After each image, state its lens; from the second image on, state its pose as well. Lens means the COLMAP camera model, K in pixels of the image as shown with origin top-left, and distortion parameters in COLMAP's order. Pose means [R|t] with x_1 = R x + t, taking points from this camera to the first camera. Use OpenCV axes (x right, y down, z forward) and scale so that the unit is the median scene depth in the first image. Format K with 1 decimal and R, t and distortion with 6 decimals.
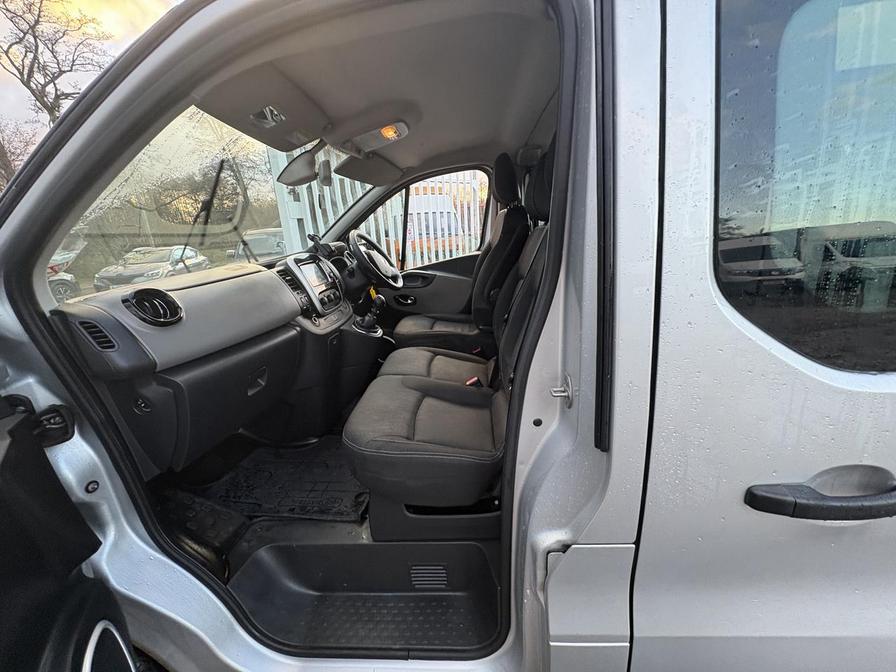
lens RADIAL K [[356.9, 0, 449.0], [0, 356.9, 338.3], [0, 0, 1]] dist [0.000740, -0.000128]
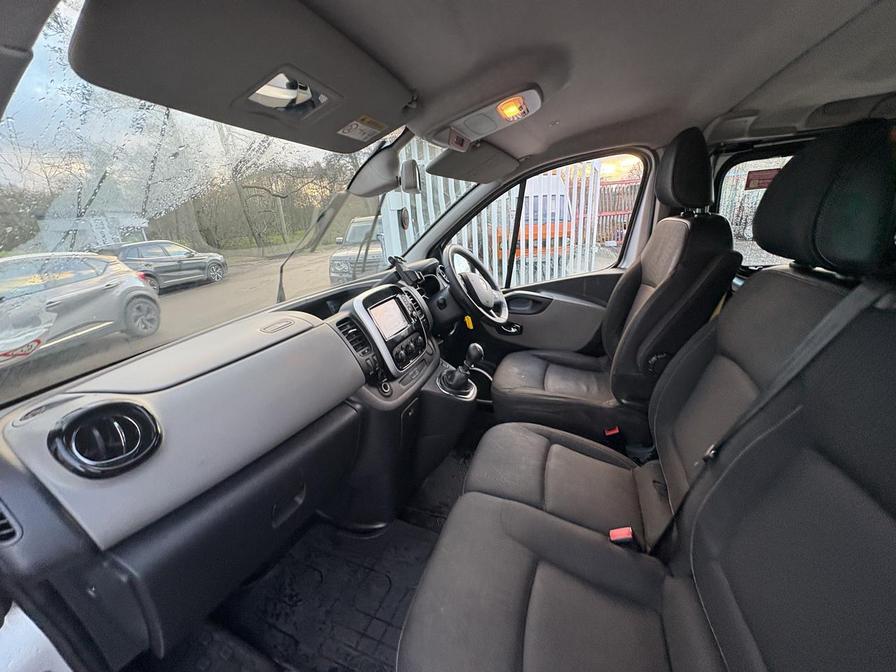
lens RADIAL K [[356.9, 0, 449.0], [0, 356.9, 338.3], [0, 0, 1]] dist [0.000740, -0.000128]
pose [[0.964116, 0.080306, -0.253043, -0.067601], [-0.067695, 0.996009, 0.058171, -0.172855], [0.256705, -0.038954, 0.965704, 0.297937]]
